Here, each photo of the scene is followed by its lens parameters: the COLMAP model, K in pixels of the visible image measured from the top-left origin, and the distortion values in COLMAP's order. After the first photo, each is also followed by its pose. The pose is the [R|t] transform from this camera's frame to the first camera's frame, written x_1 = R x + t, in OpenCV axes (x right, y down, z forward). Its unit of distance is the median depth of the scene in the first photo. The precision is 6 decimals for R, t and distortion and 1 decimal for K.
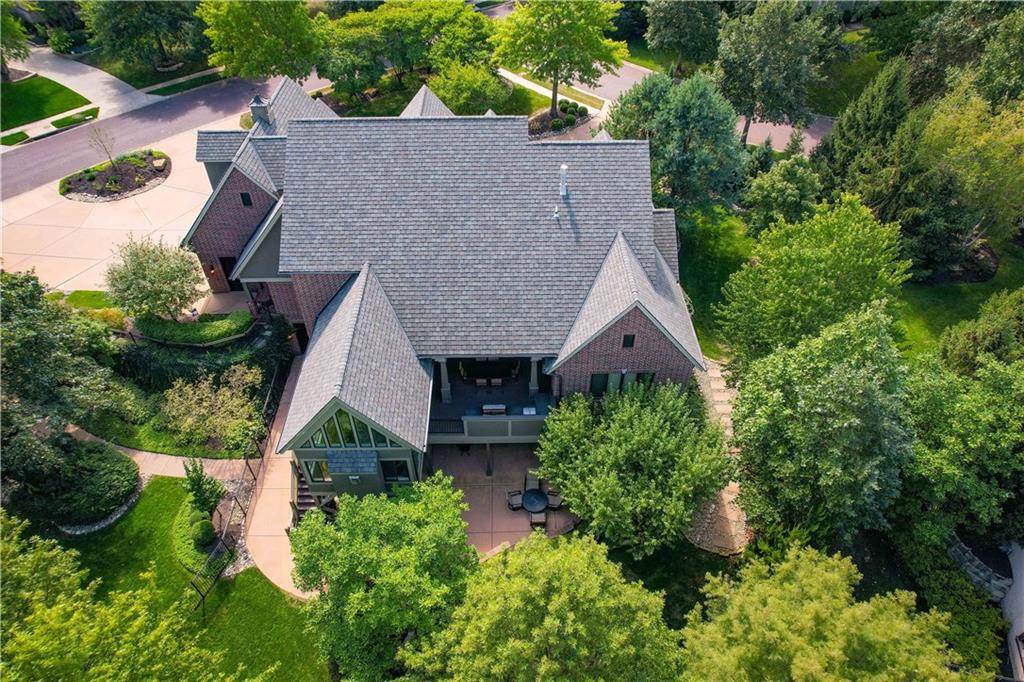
lens RADIAL K [[654.0, 0, 512.0], [0, 654.0, 341.0], [0, 0, 1]] dist [-0.079340, 0.079352]
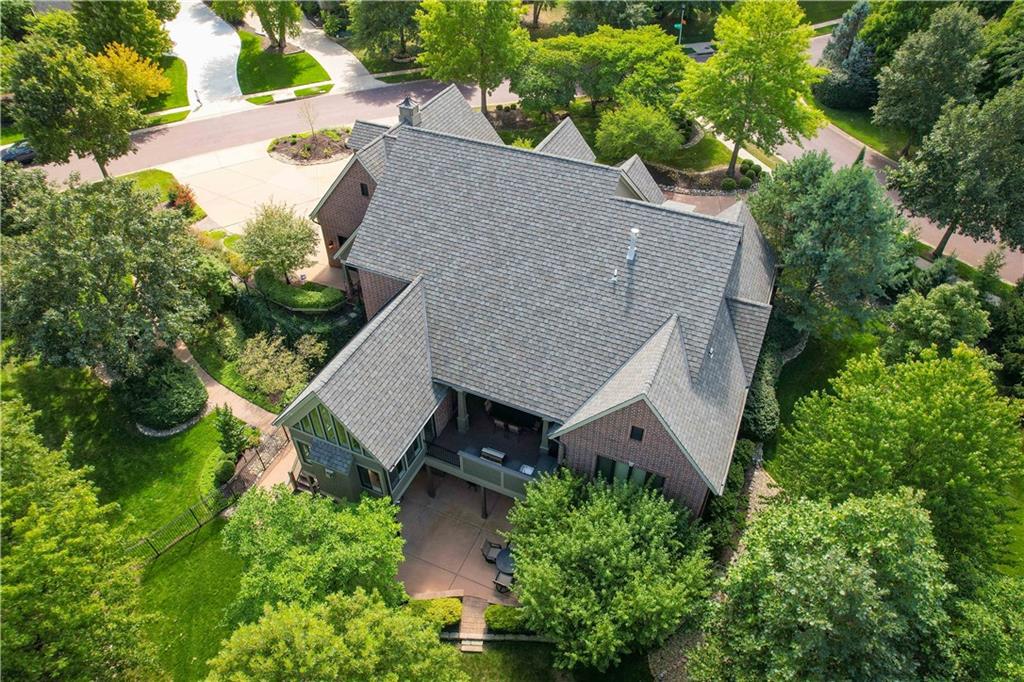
lens RADIAL K [[654.0, 0, 512.0], [0, 654.0, 341.0], [0, 0, 1]] dist [-0.079340, 0.079352]
pose [[0.904998, 0.285794, -0.315119, 0.248799], [-0.294855, 0.955340, 0.019635, -0.081965], [0.306657, 0.075145, 0.948849, 0.080304]]
